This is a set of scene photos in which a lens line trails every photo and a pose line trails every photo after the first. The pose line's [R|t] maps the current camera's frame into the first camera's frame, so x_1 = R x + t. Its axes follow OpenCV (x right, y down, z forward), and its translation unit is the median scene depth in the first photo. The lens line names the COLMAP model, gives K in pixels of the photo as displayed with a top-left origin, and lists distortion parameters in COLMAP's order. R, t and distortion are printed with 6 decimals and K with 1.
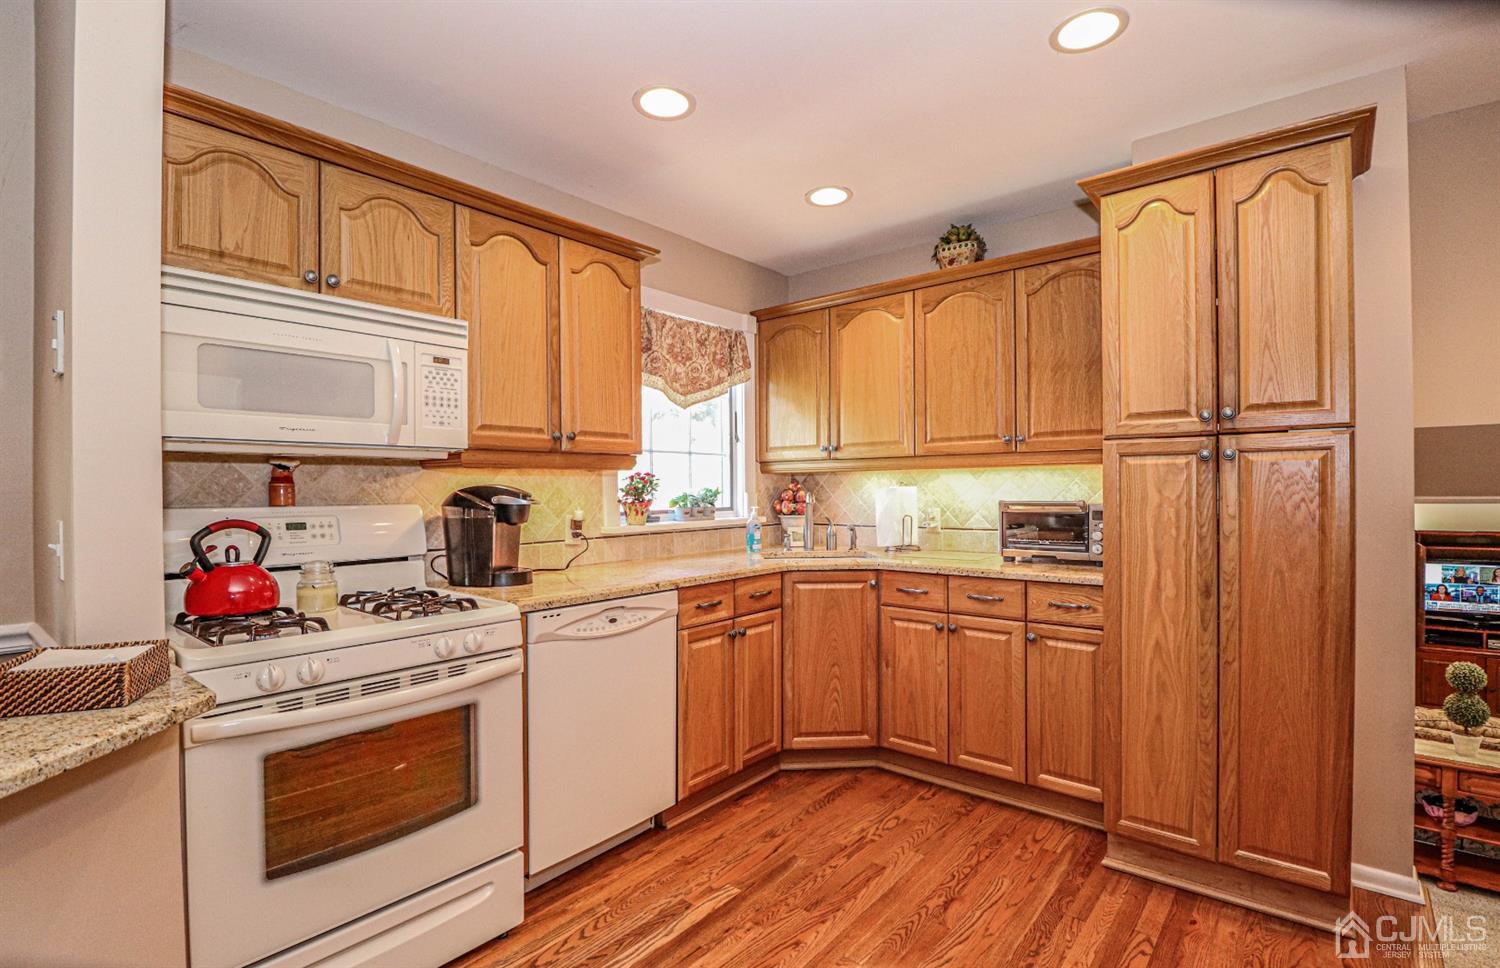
lens RADIAL K [[700.2, 0, 749.8], [0, 700.2, 488.1], [0, 0, 1]] dist [-0.005133, -0.010867]
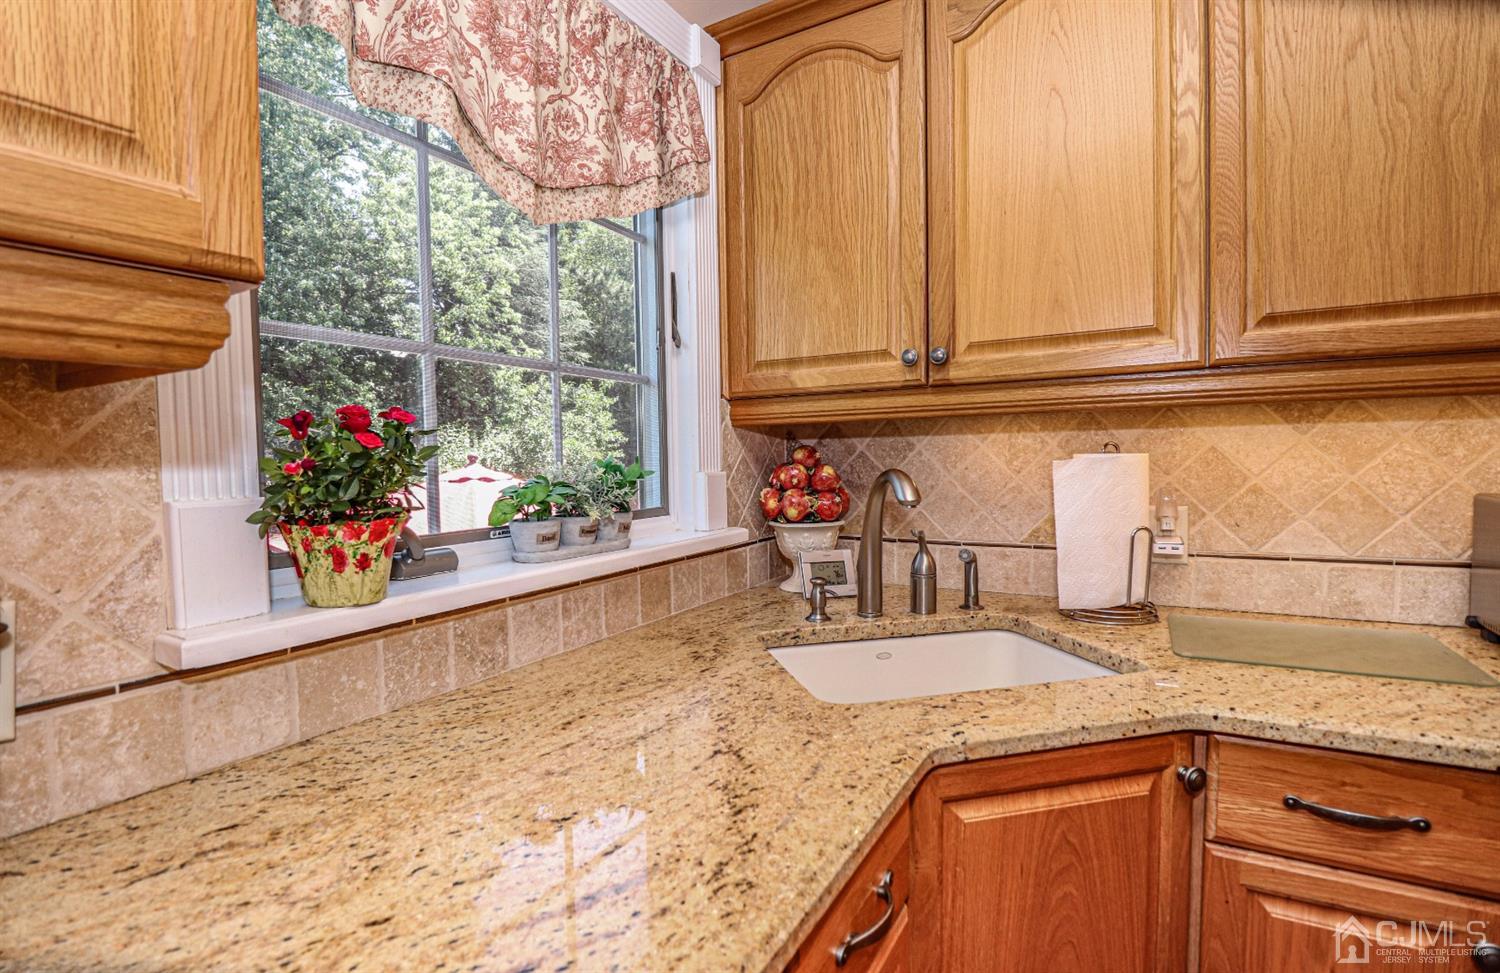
lens RADIAL K [[700.2, 0, 756.7], [0, 700.2, 483.2], [0, 0, 1]] dist [-0.005133, -0.010867]
pose [[0.984641, -0.014292, 0.174003, -0.062953], [0.008153, 0.999321, 0.035944, -0.001768], [-0.174398, -0.033973, 0.984089, 0.834144]]
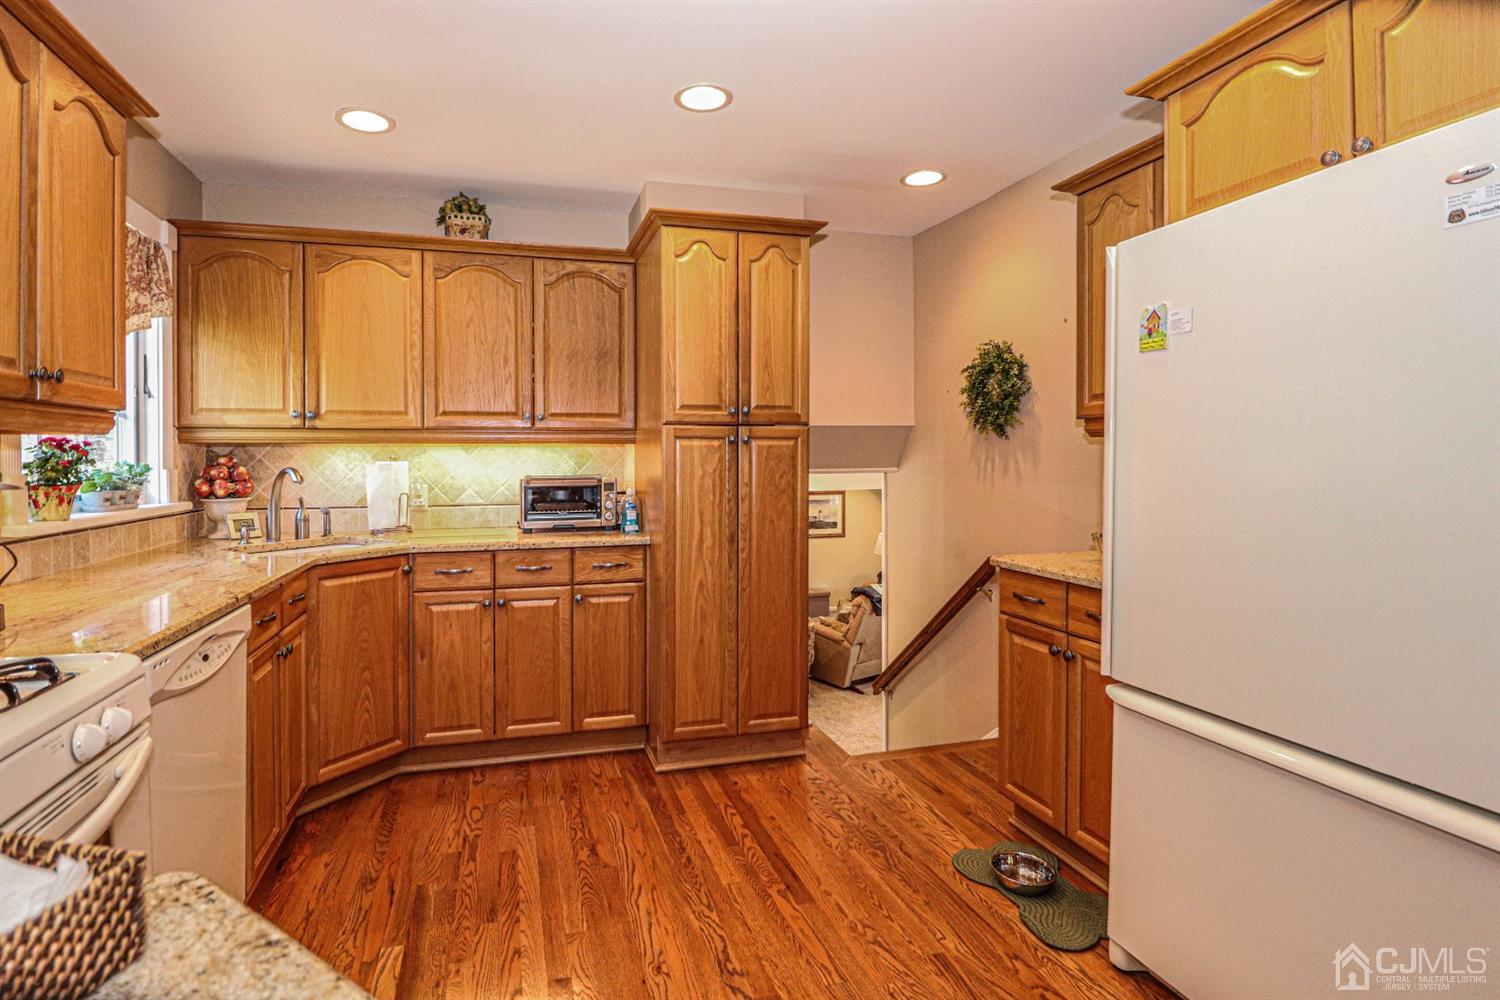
lens RADIAL K [[711.8, 0, 688.7], [0, 711.8, 472.2], [0, 0, 1]] dist [-0.005315, -0.010027]
pose [[0.583498, -0.006381, 0.812090, -0.396932], [-0.001804, 0.999956, 0.009153, 0.002850], [-0.812113, -0.006806, 0.583461, 0.192985]]
